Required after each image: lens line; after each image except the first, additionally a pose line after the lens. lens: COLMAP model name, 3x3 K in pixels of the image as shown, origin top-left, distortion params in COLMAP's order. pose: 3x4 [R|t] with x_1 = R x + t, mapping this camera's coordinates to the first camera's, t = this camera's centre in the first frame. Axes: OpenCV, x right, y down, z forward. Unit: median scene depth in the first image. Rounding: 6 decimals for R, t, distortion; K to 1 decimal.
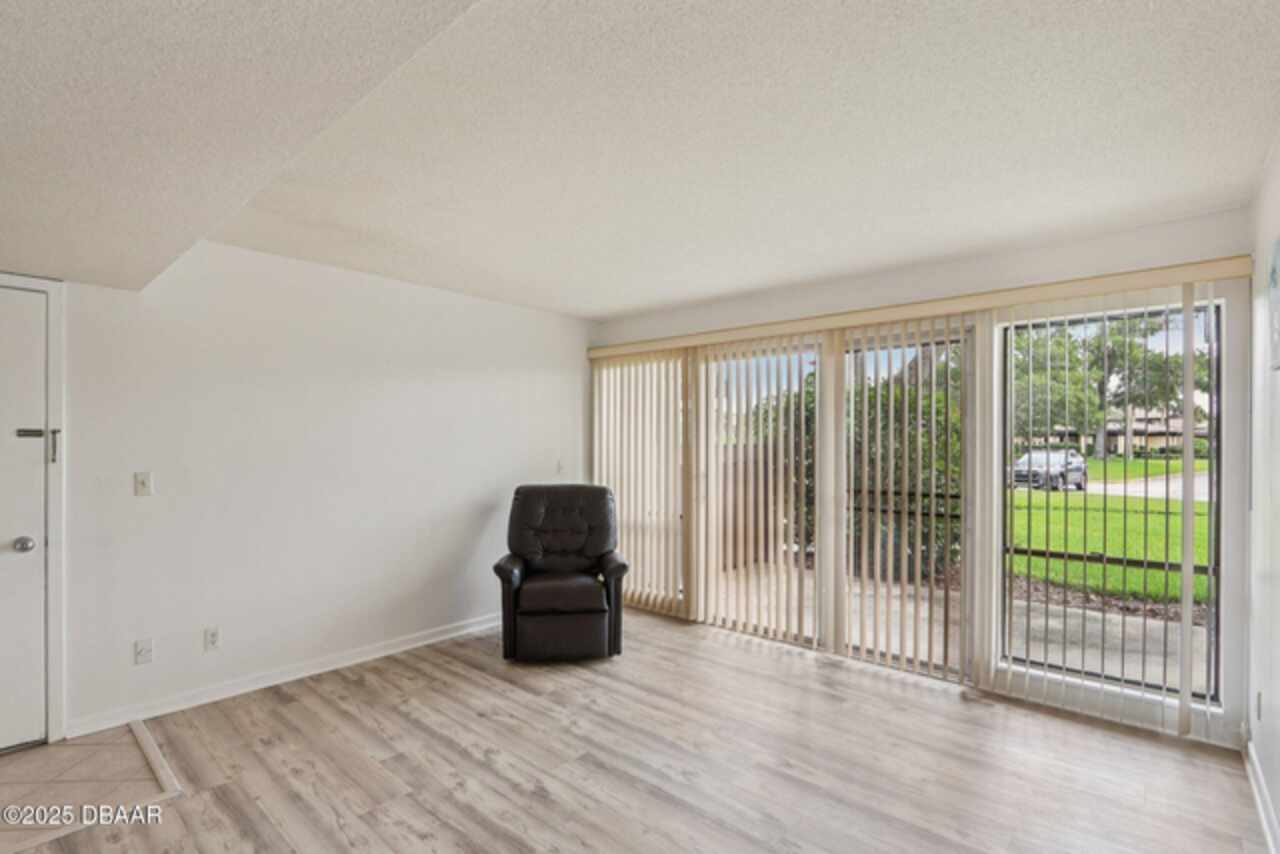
lens RADIAL K [[603.4, 0, 626.0], [0, 603.4, 442.5], [0, 0, 1]] dist [-0.004436, -0.000775]
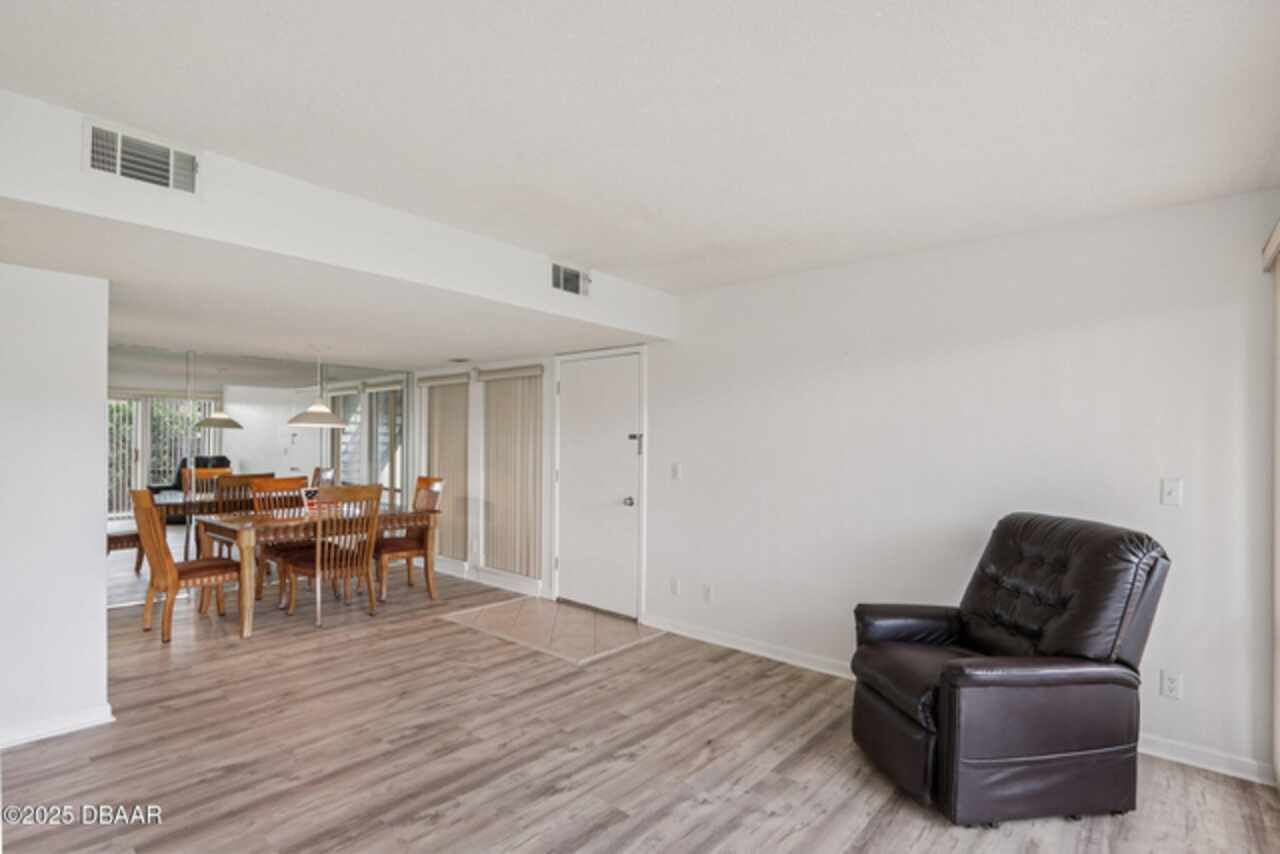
lens RADIAL K [[603.4, 0, 626.0], [0, 603.4, 442.5], [0, 0, 1]] dist [-0.004436, -0.000775]
pose [[0.026675, -0.005660, -0.999628, 0.702440], [-0.012007, 0.999910, -0.005982, 0.011387], [0.999572, 0.012162, 0.026605, 0.897605]]
